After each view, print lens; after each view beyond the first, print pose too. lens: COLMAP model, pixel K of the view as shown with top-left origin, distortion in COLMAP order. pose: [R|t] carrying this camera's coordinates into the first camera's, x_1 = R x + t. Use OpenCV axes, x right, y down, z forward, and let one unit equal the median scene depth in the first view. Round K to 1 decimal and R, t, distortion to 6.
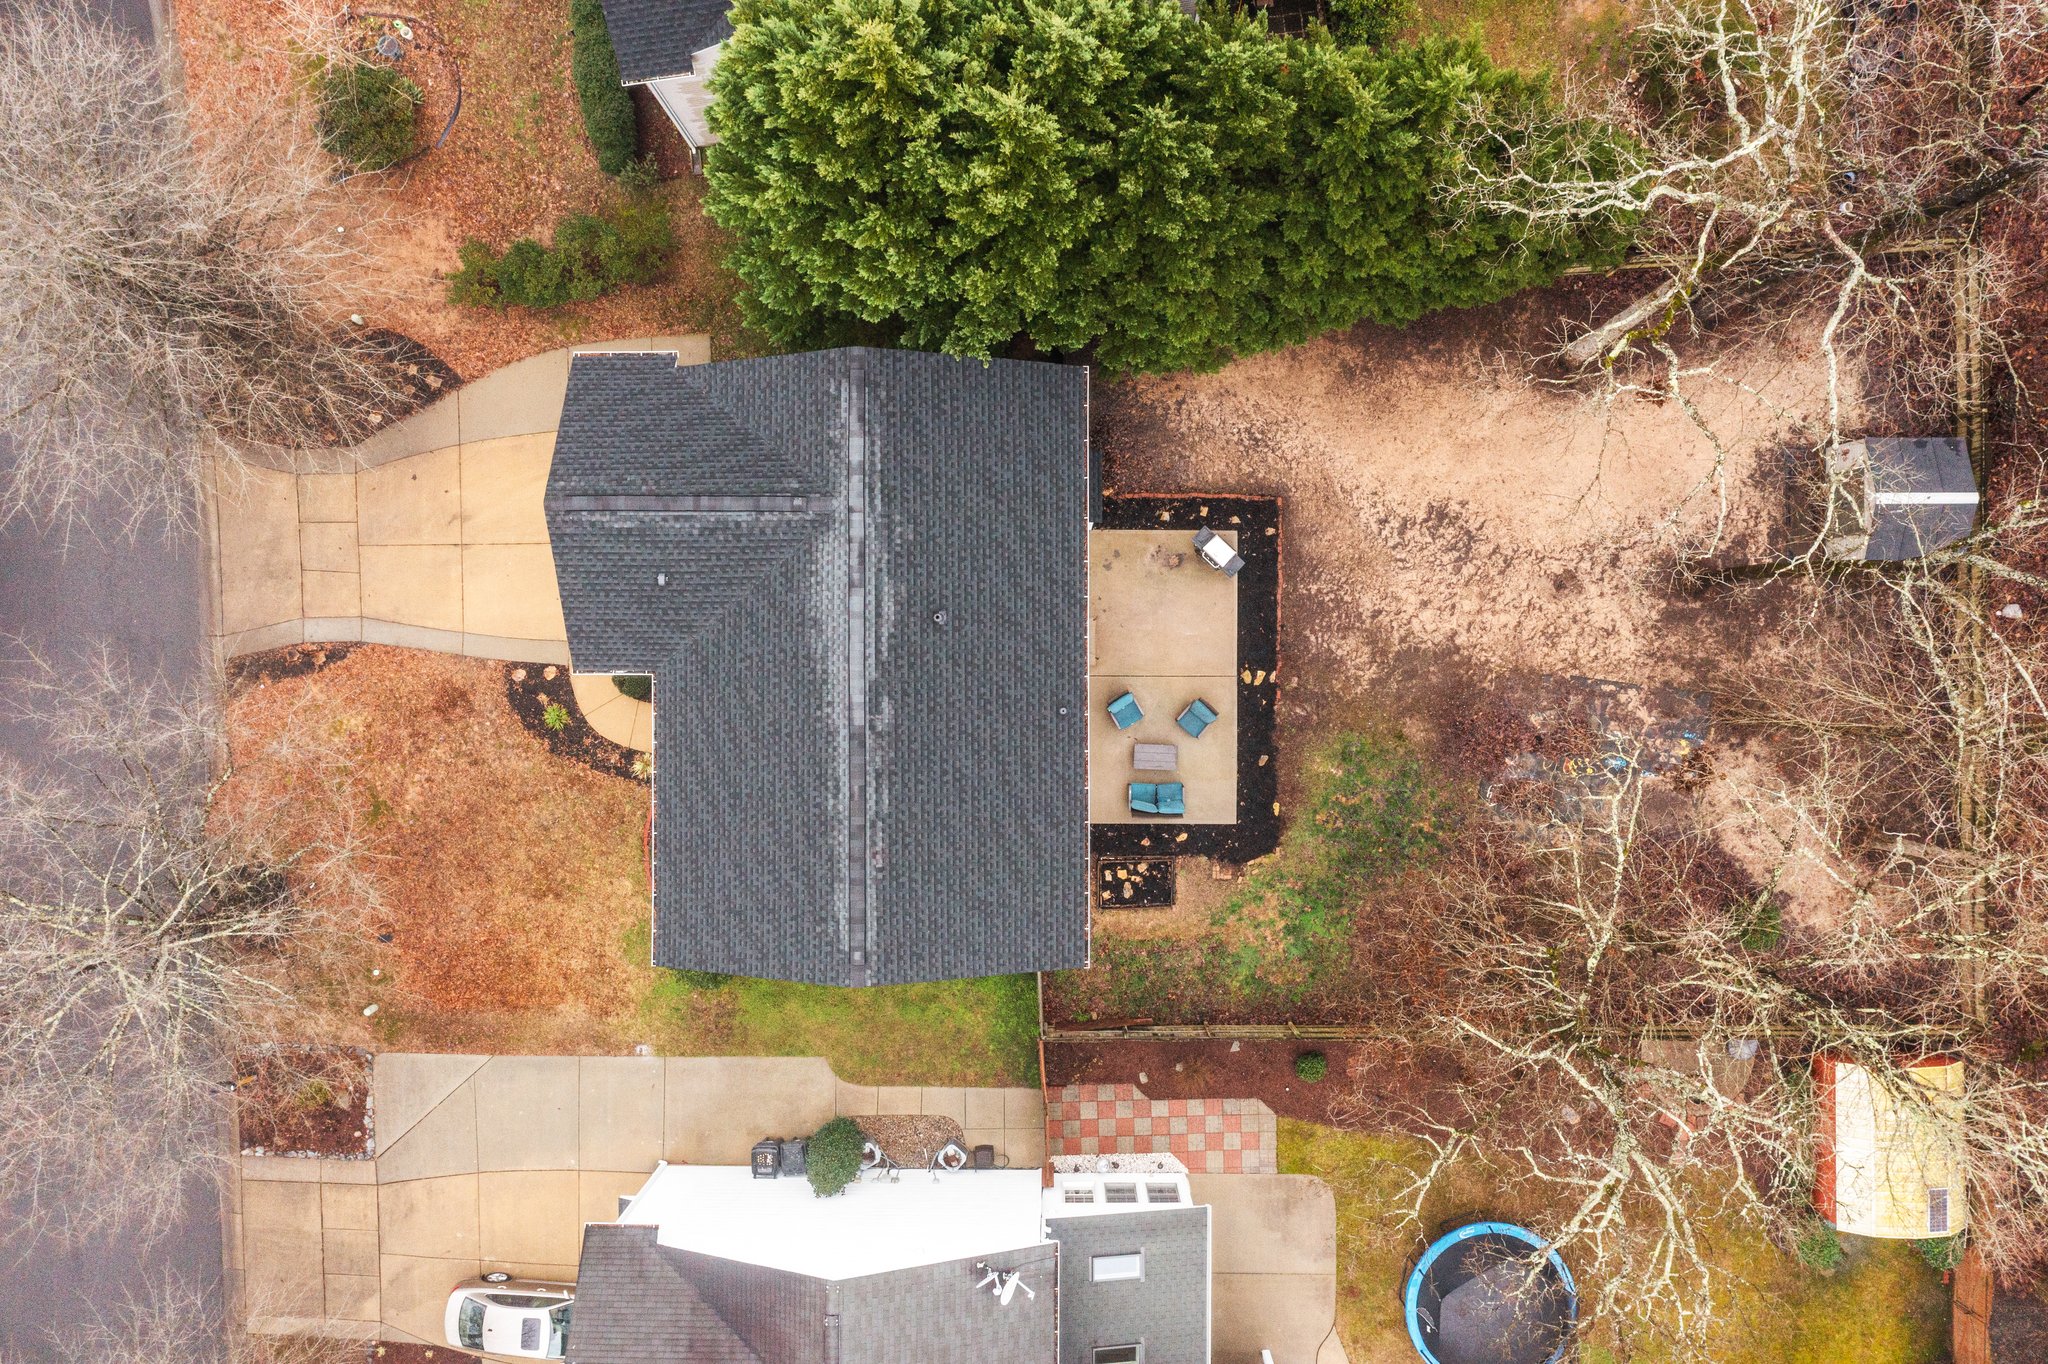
lens RADIAL K [[1626.1, 0, 1025.6], [0, 1626.1, 662.6], [0, 0, 1]] dist [-0.005928, 0.009604]
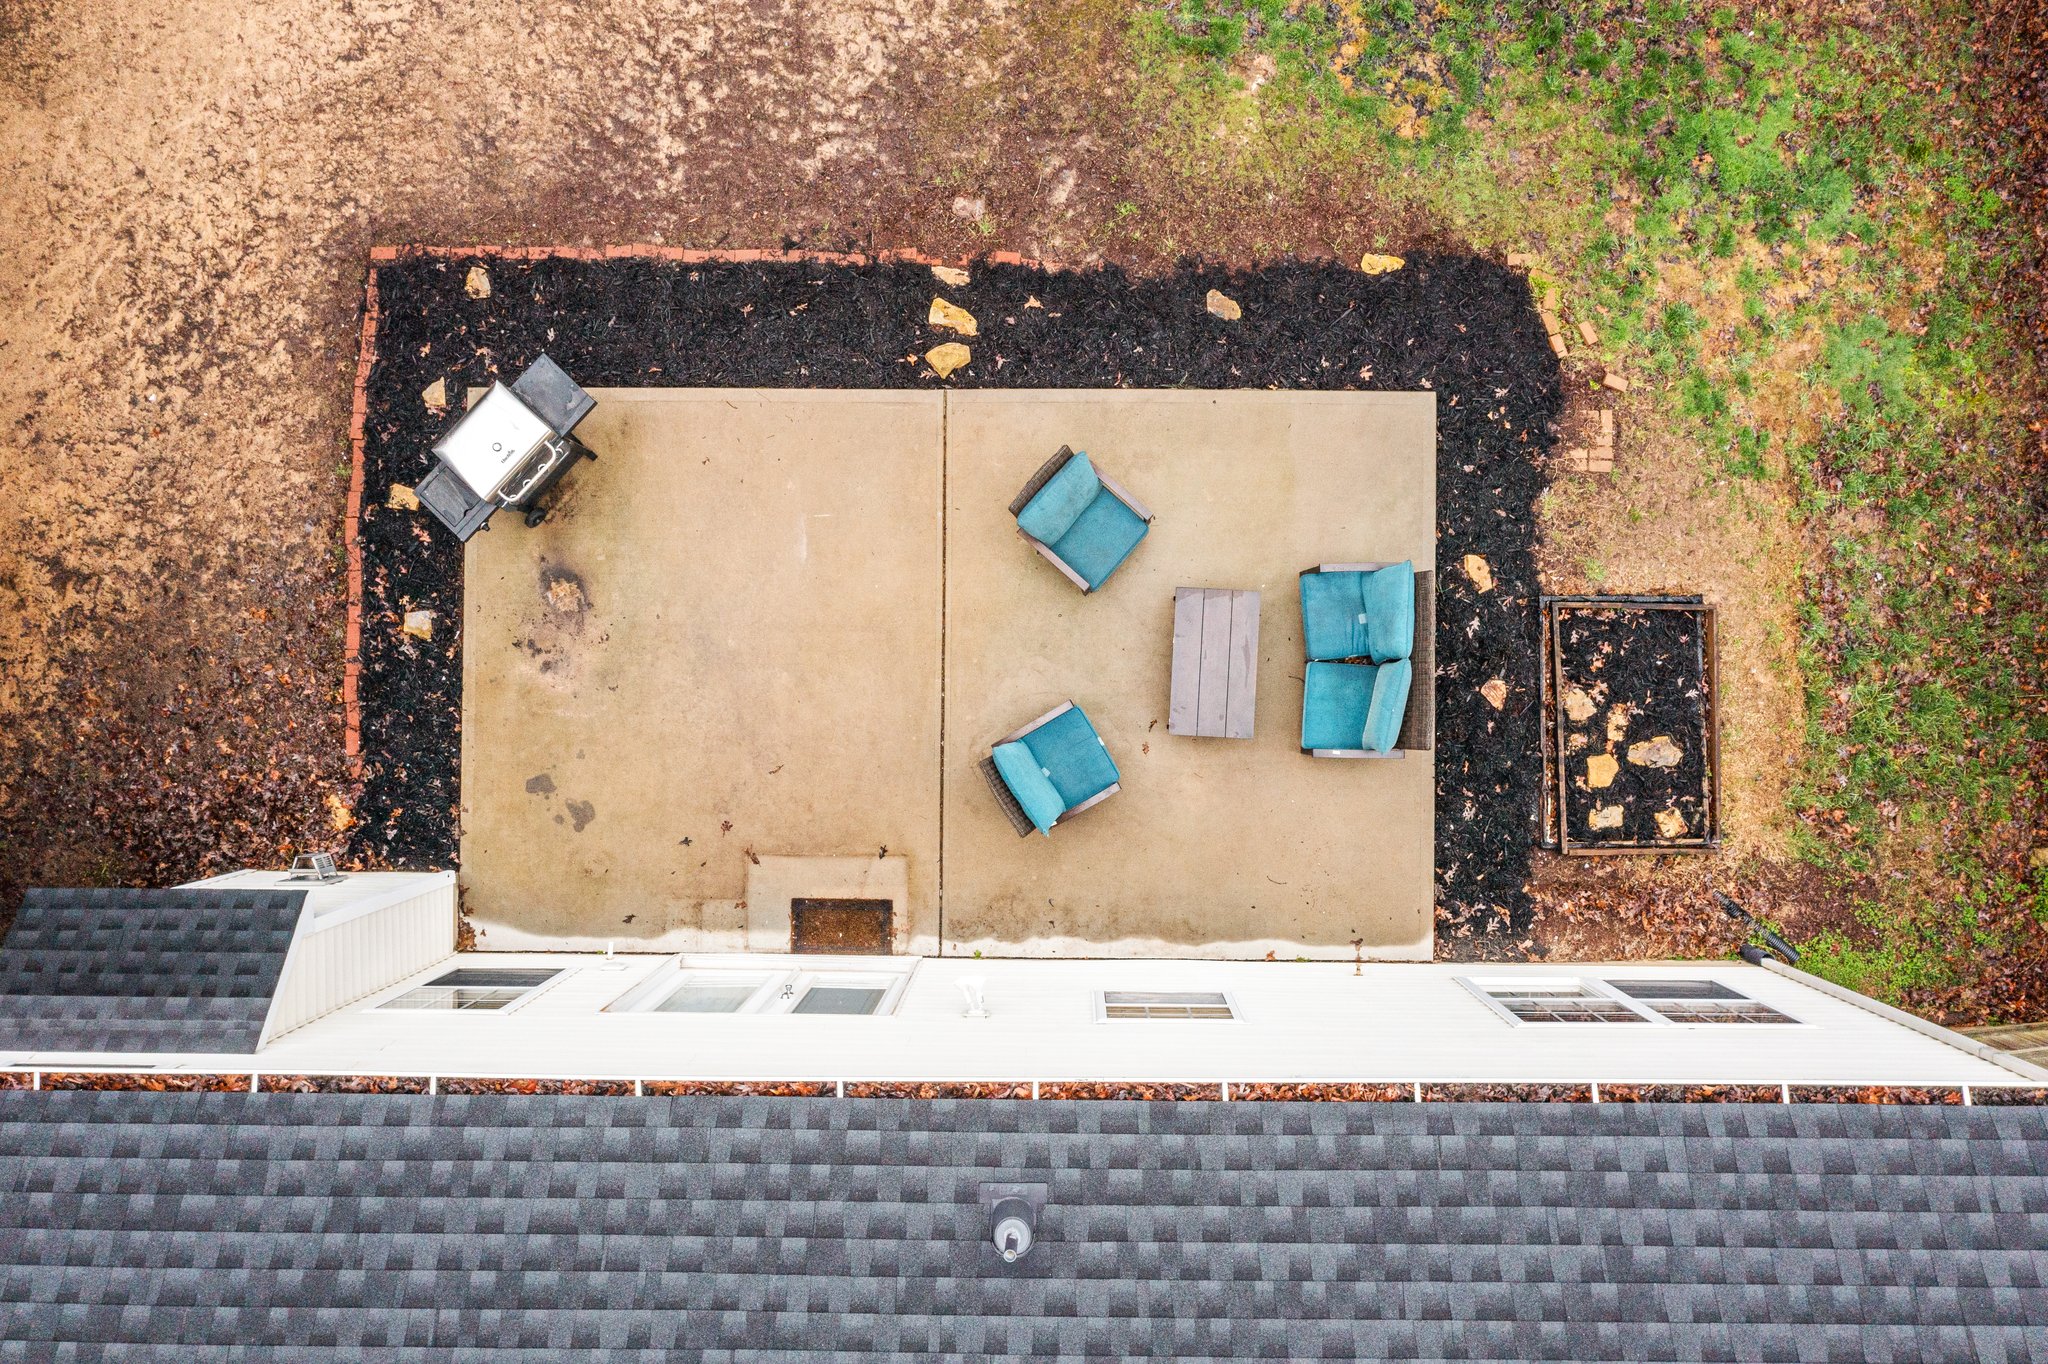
lens RADIAL K [[1626.1, 0, 1025.6], [0, 1626.1, 662.6], [0, 0, 1]] dist [-0.005928, 0.009604]
pose [[0.004916, -0.999764, 0.021148, 0.072586], [0.999711, 0.004416, -0.023610, 0.030636], [0.023512, 0.021258, 0.999498, 0.696578]]
